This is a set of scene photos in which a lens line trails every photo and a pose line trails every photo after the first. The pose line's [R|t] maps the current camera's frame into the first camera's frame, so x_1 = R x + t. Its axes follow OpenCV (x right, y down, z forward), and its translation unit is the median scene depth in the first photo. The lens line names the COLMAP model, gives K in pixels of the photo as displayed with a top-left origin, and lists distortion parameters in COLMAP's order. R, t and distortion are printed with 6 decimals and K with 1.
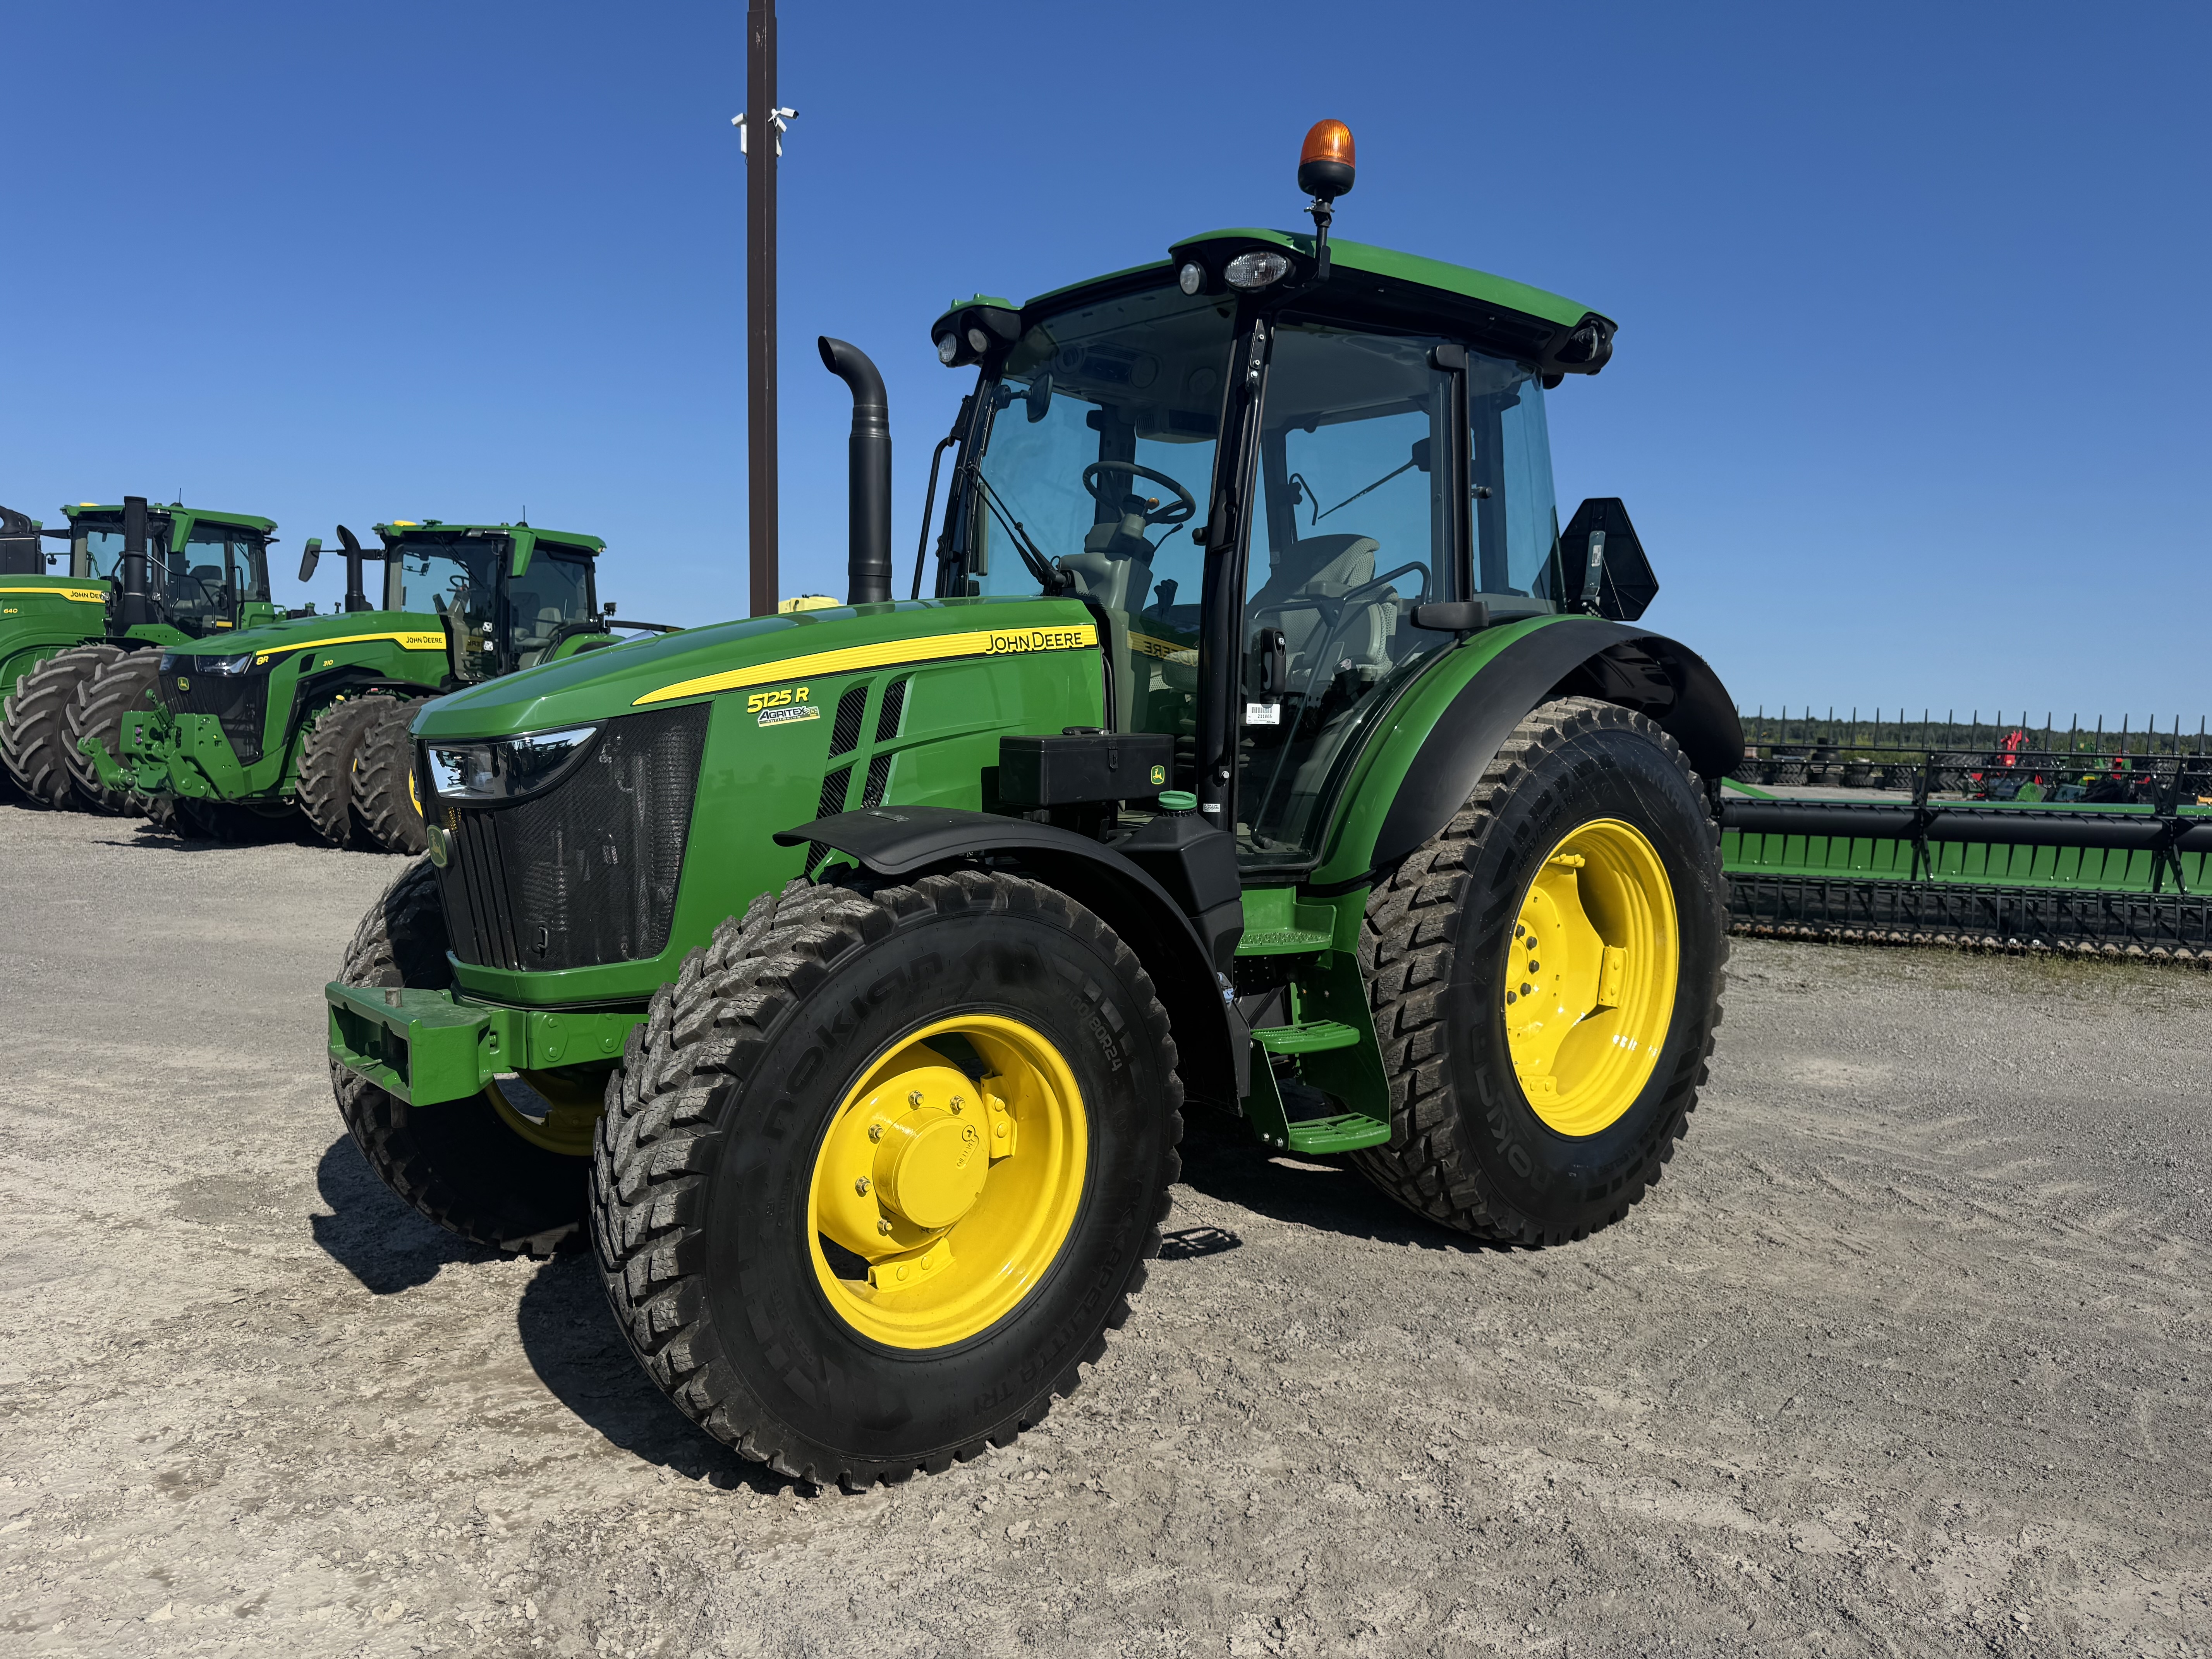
lens RADIAL K [[1600.5, 0, 1115.1], [0, 1600.5, 863.3], [0, 0, 1]] dist [-0.002170, 0.000748]
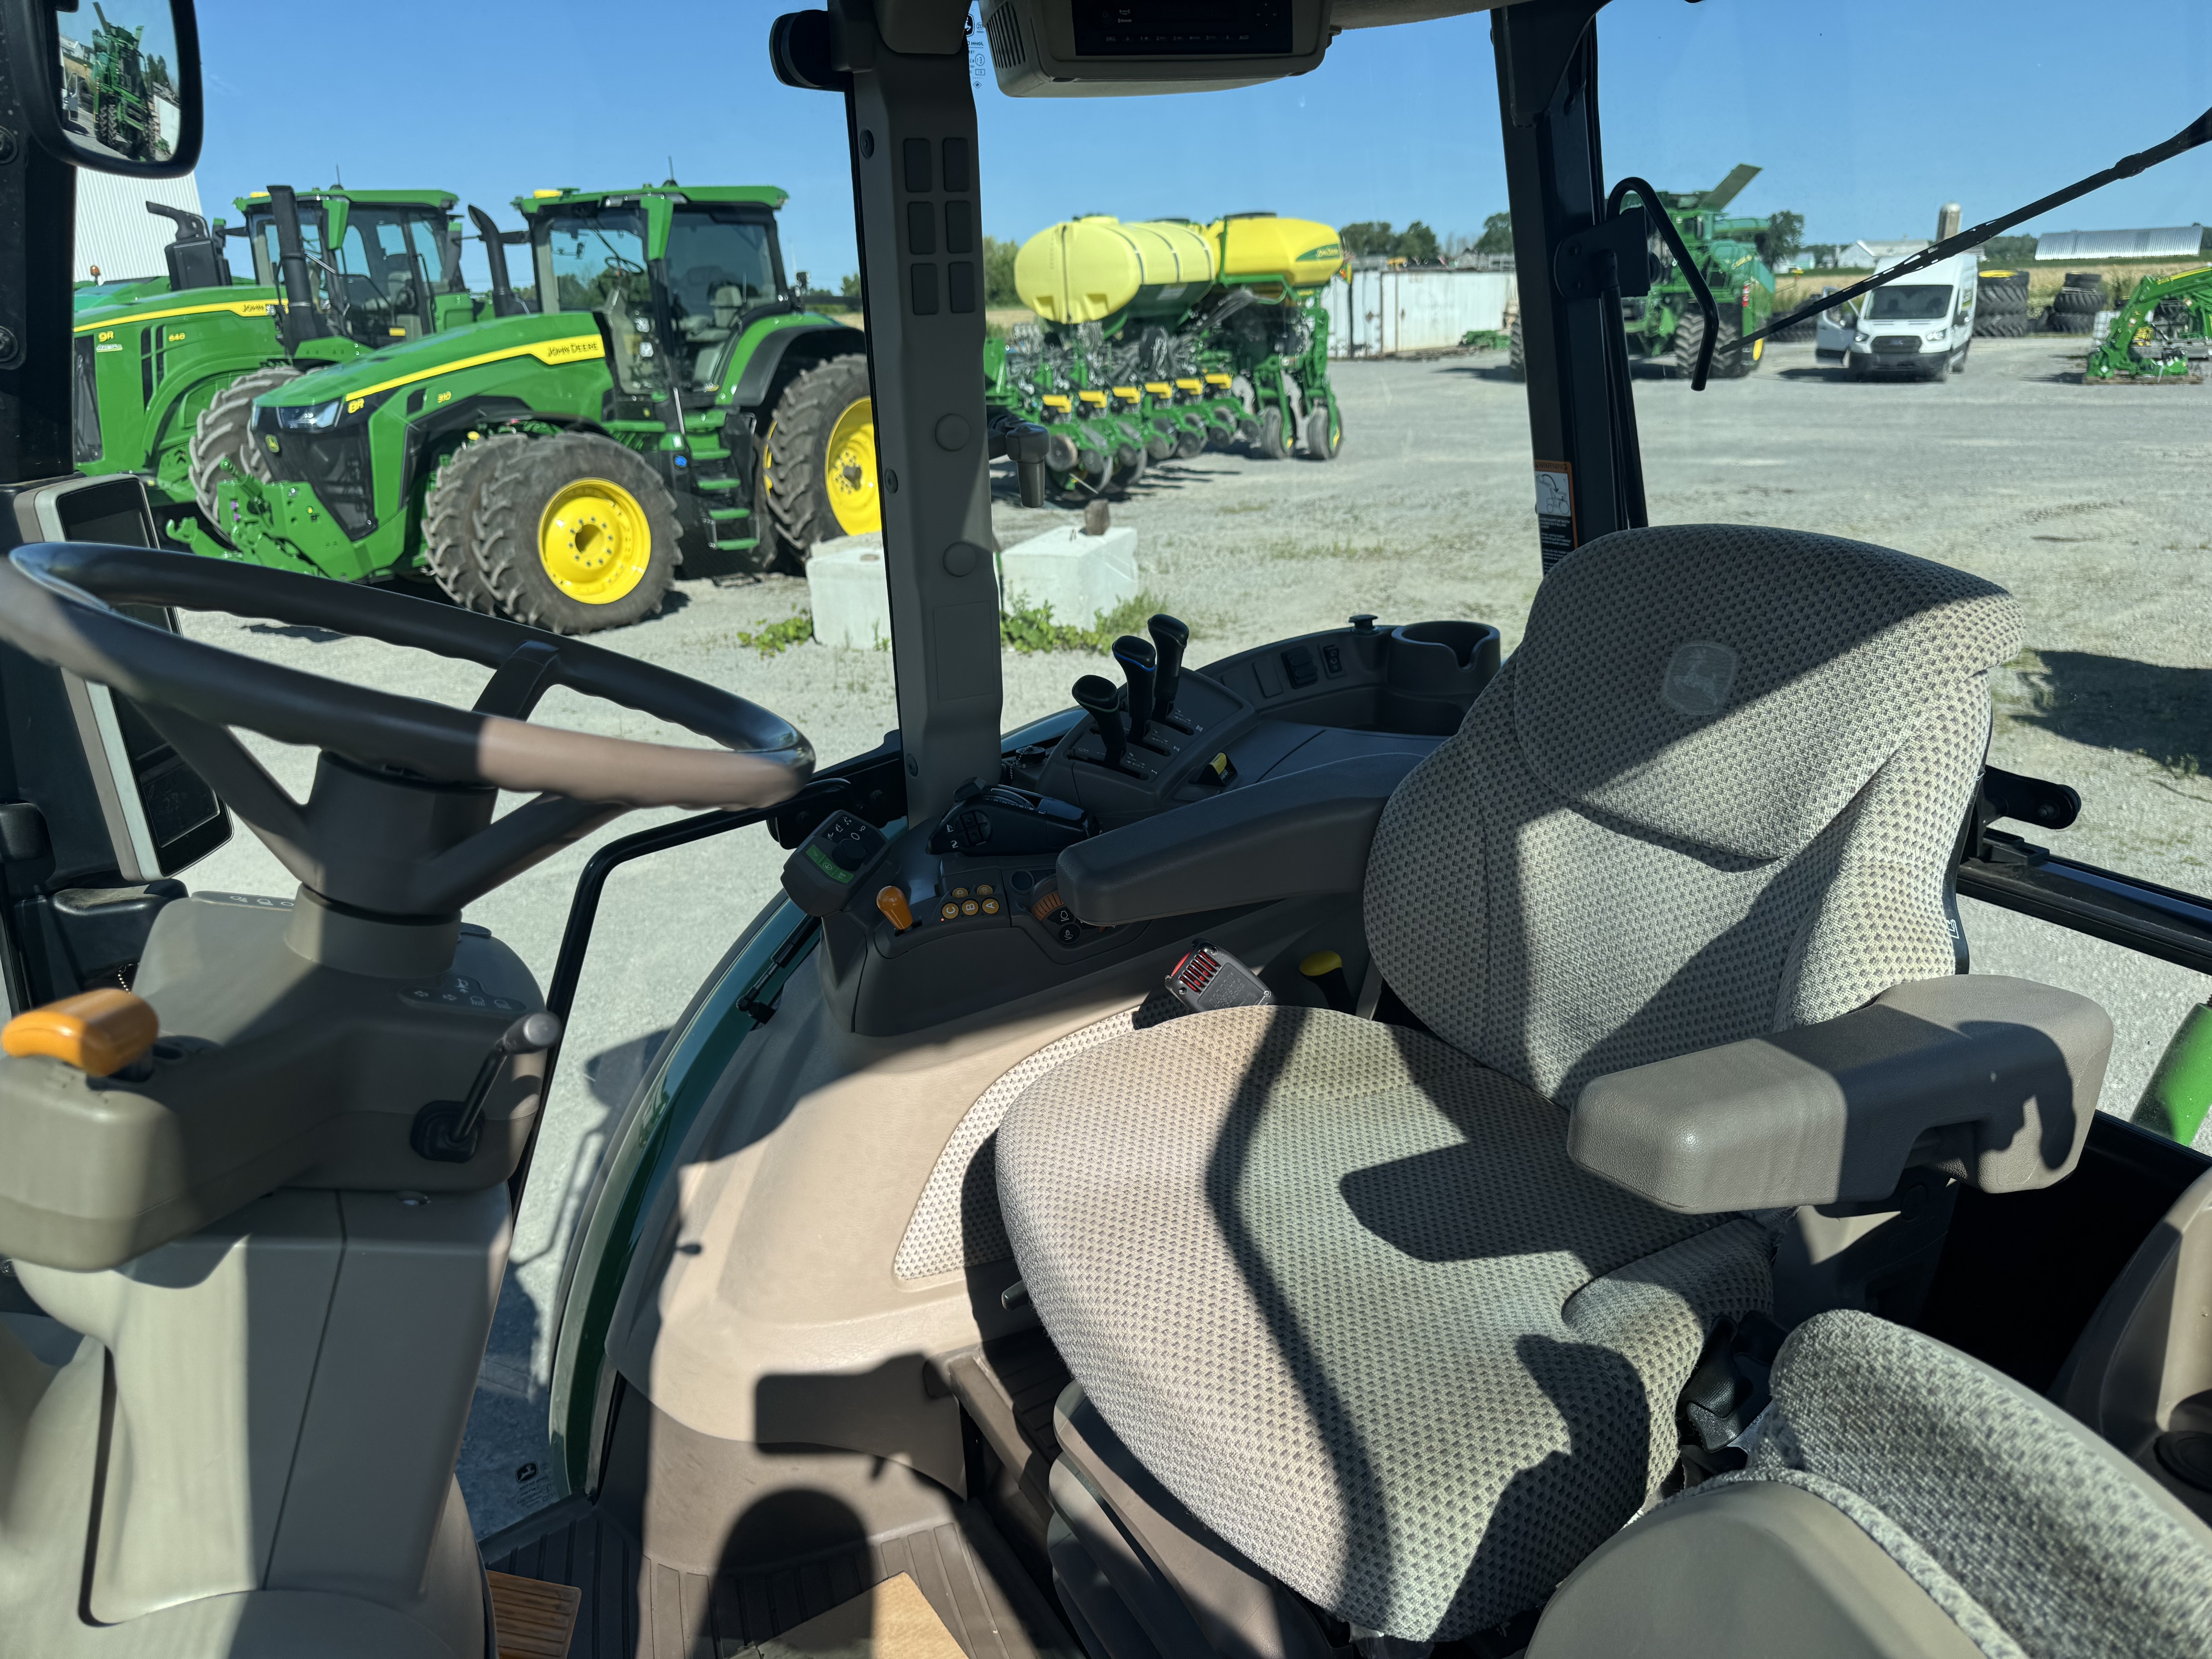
lens RADIAL K [[1600.5, 0, 1115.1], [0, 1600.5, 863.3], [0, 0, 1]] dist [-0.002170, 0.000748]
pose [[0.970497, 0.008067, -0.240979, 0.030784], [0.051992, 0.968926, 0.241823, -0.065742], [0.235442, -0.247218, 0.939921, 0.228583]]
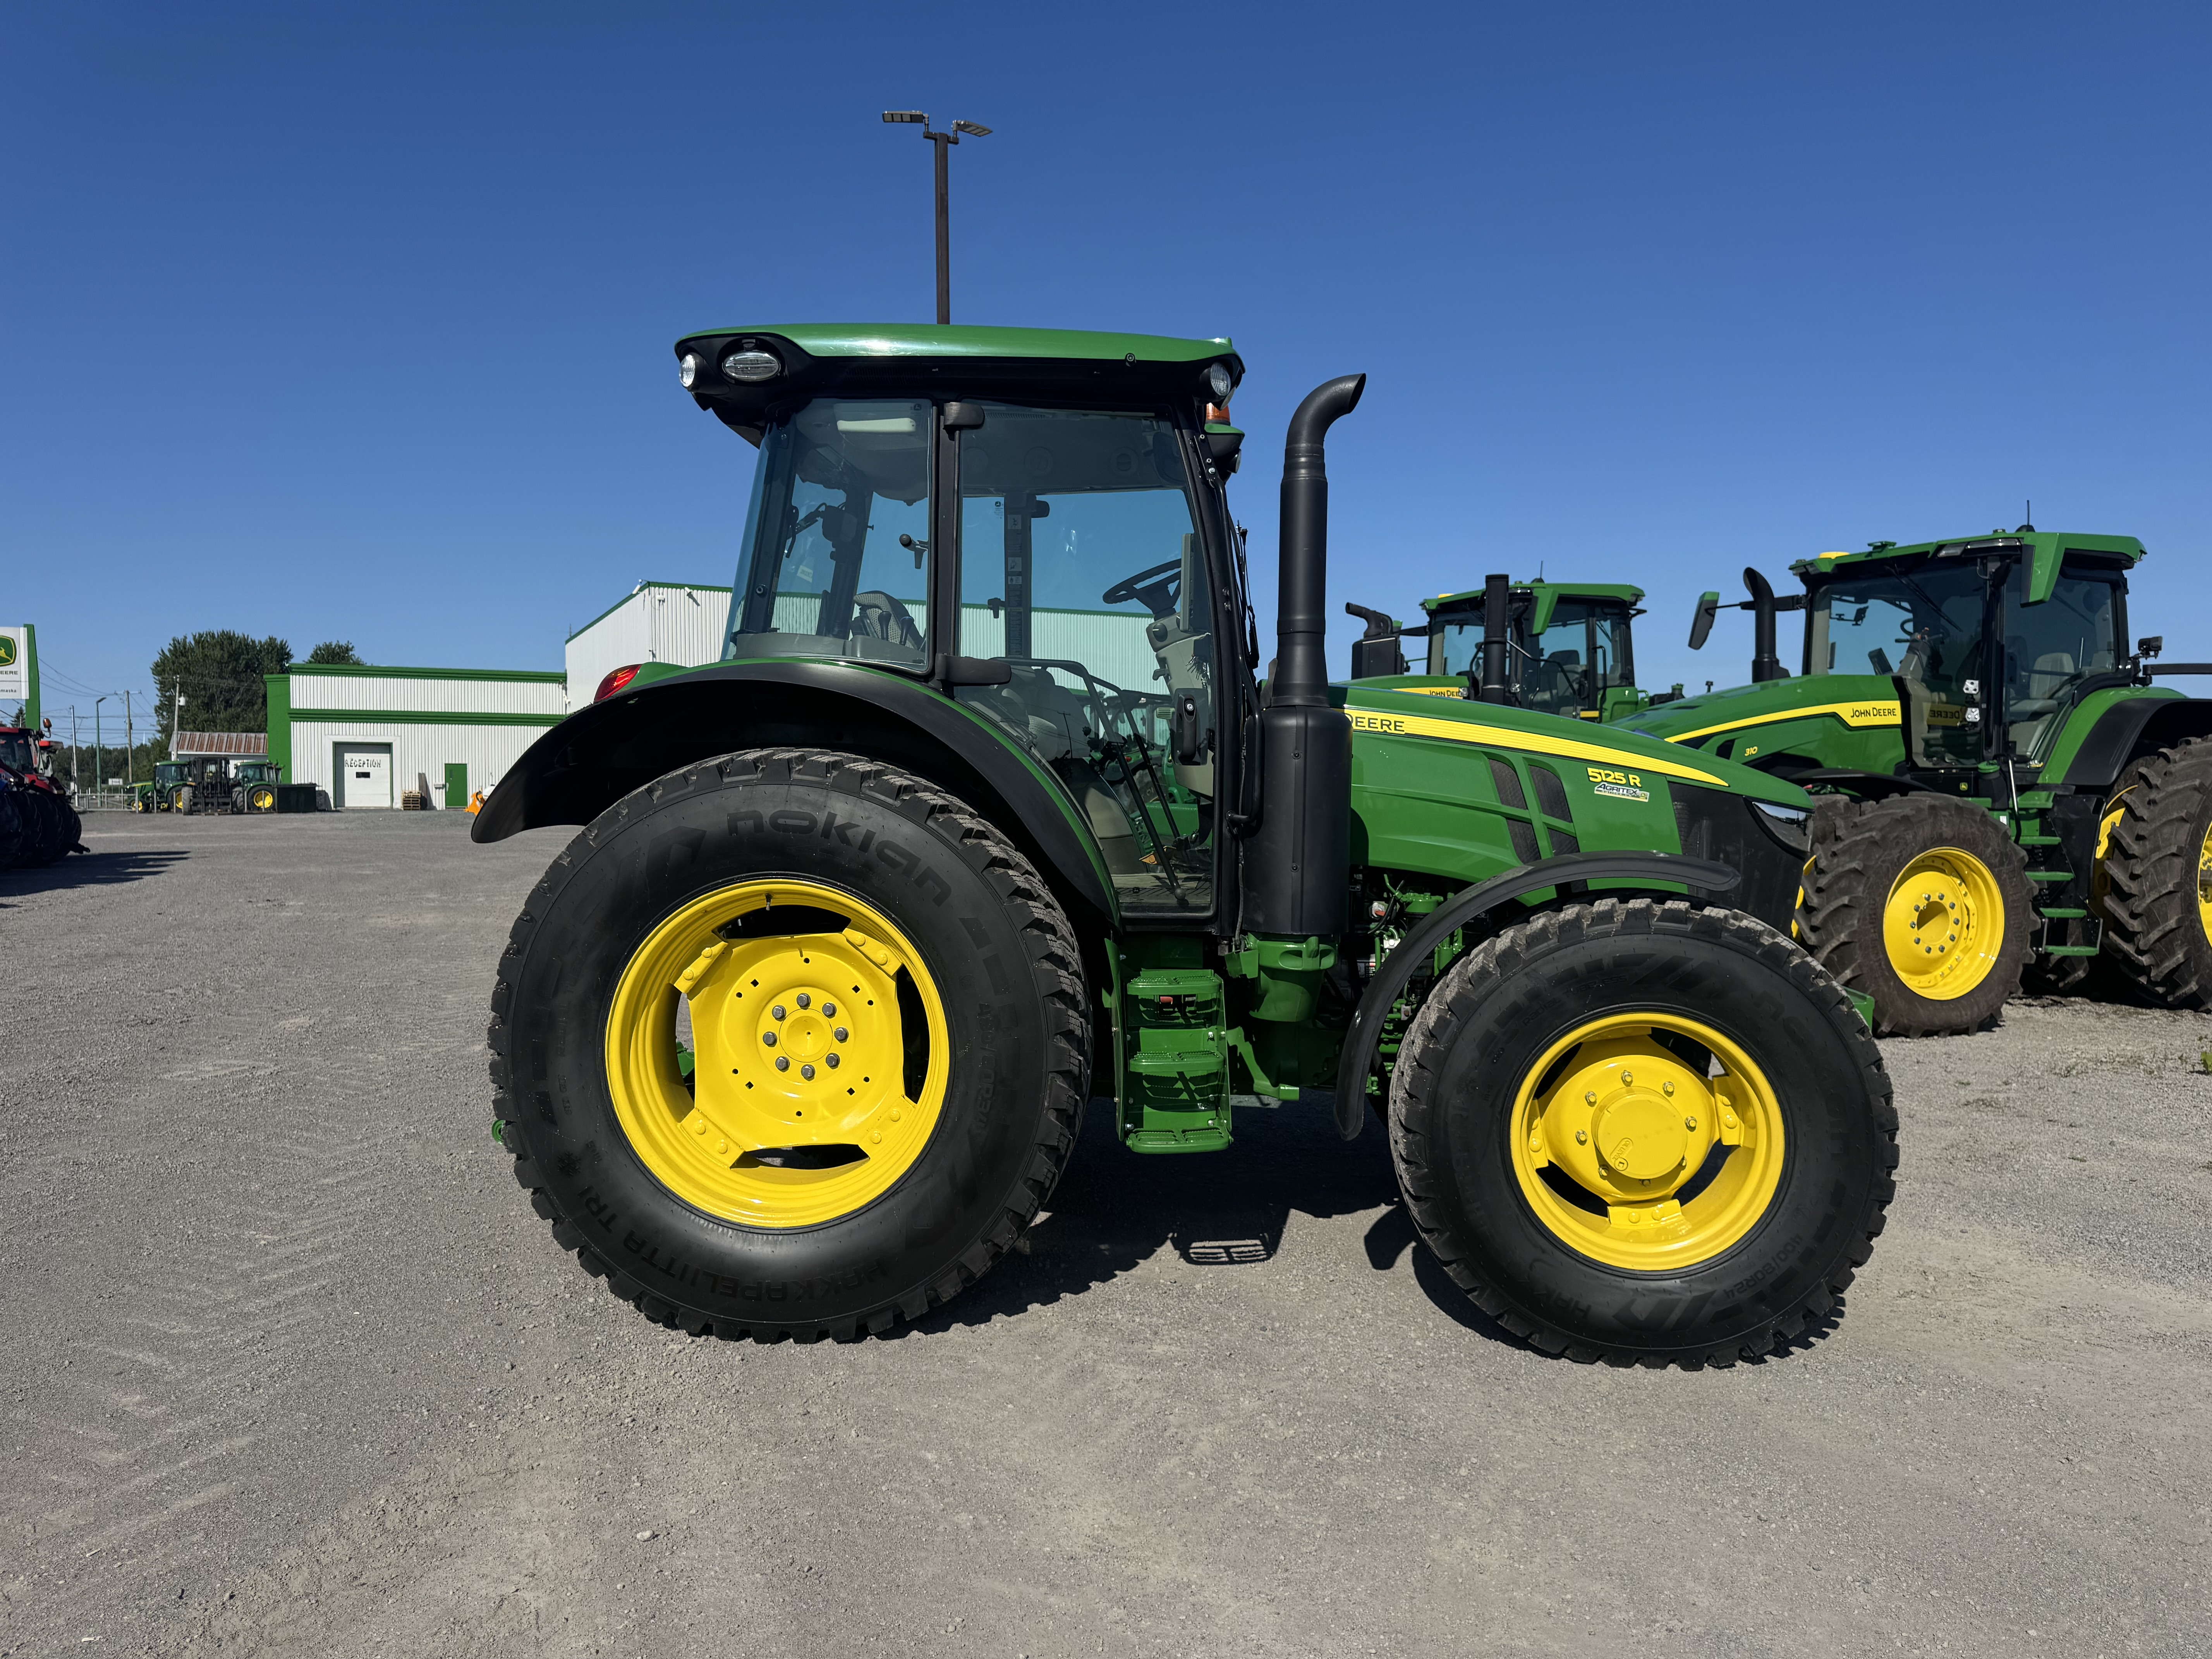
lens RADIAL K [[1600.5, 0, 1115.1], [0, 1600.5, 863.3], [0, 0, 1]] dist [-0.002170, 0.000748]
pose [[0.727823, -0.008115, -0.685717, -0.187253], [-0.030803, 0.998534, -0.044511, -0.031701], [0.685073, 0.053519, 0.726506, 0.261447]]
